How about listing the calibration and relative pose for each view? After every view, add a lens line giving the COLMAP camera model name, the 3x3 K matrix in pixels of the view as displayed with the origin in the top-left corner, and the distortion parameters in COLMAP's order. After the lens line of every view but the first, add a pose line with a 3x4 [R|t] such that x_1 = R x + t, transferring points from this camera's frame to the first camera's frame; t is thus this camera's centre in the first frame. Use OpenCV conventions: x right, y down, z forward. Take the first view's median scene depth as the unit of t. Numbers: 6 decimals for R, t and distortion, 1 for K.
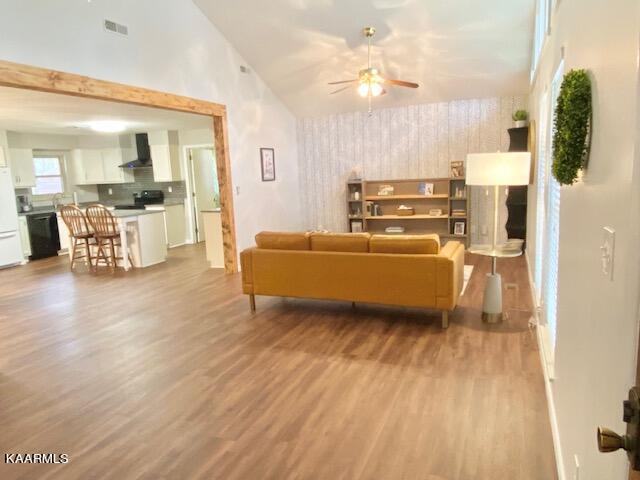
lens RADIAL K [[447.2, 0, 320.0], [0, 447.2, 240.0], [0, 0, 1]] dist [0.052086, -0.096604]
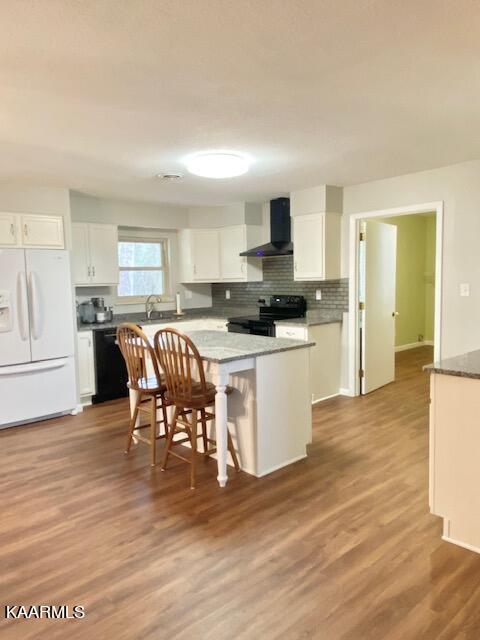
lens RADIAL K [[447.2, 0, 240.0], [0, 447.2, 320.0], [0, 0, 1]] dist [0.052086, -0.096604]
pose [[0.897606, 0.059248, -0.436798, -0.179496], [-0.080594, 0.996281, -0.030481, -0.057364], [0.433367, 0.062563, 0.899043, 0.465227]]
